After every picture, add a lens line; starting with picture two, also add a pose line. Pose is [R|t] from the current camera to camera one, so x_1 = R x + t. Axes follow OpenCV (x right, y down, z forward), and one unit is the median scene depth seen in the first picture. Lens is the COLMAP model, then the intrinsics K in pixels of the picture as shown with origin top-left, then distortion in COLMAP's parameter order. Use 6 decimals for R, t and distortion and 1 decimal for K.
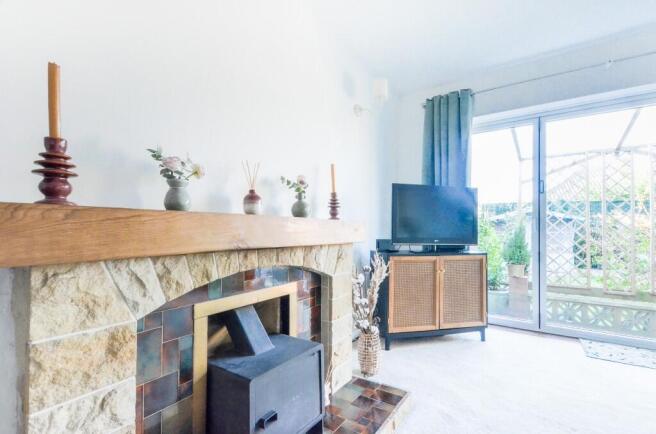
lens RADIAL K [[291.6, 0, 340.9], [0, 291.6, 226.0], [0, 0, 1]] dist [-0.000772, -0.000241]
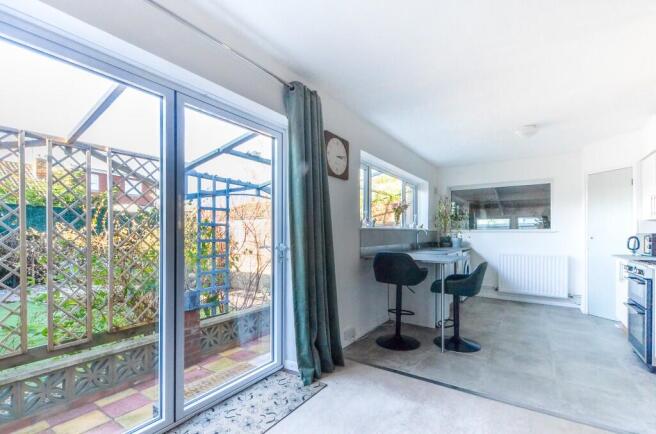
lens RADIAL K [[293.8, 0, 333.7], [0, 293.8, 231.9], [0, 0, 1]] dist [0.001740, 0.000169]
pose [[0.006110, -0.002083, 0.999979, 0.352255], [-0.008999, 0.999957, 0.002138, -0.080993], [-0.999941, -0.009012, 0.006091, 0.526215]]
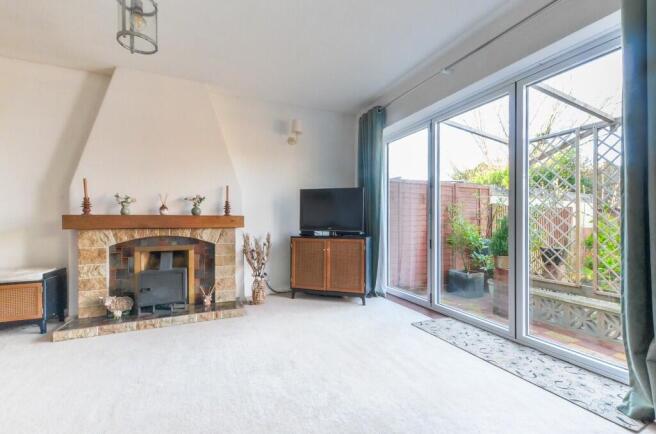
lens RADIAL K [[289.8, 0, 340.7], [0, 289.8, 221.1], [0, 0, 1]] dist [0.001687, -0.000075]
pose [[0.860771, -0.003754, -0.508978, 1.072636], [0.010242, 0.999898, 0.009946, 0.003092], [0.508889, -0.013774, 0.860722, -0.165969]]
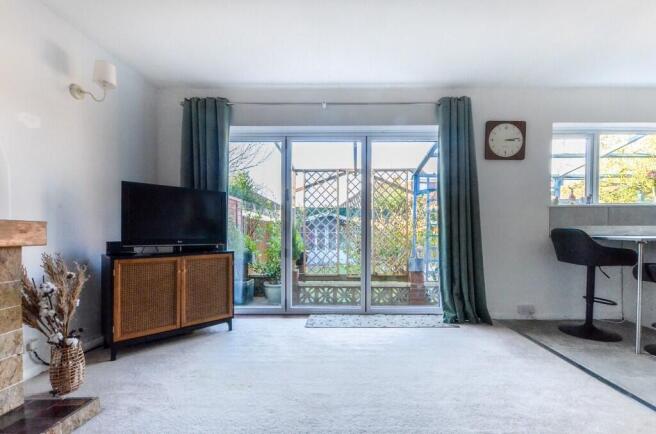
lens RADIAL K [[291.5, 0, 345.8], [0, 291.5, 234.3], [0, 0, 1]] dist [0.000341, -0.000552]
pose [[0.833365, -0.010928, 0.552615, 0.247538], [-0.002292, 0.999728, 0.023226, 0.000090], [-0.552718, -0.020623, 0.833113, -0.161680]]
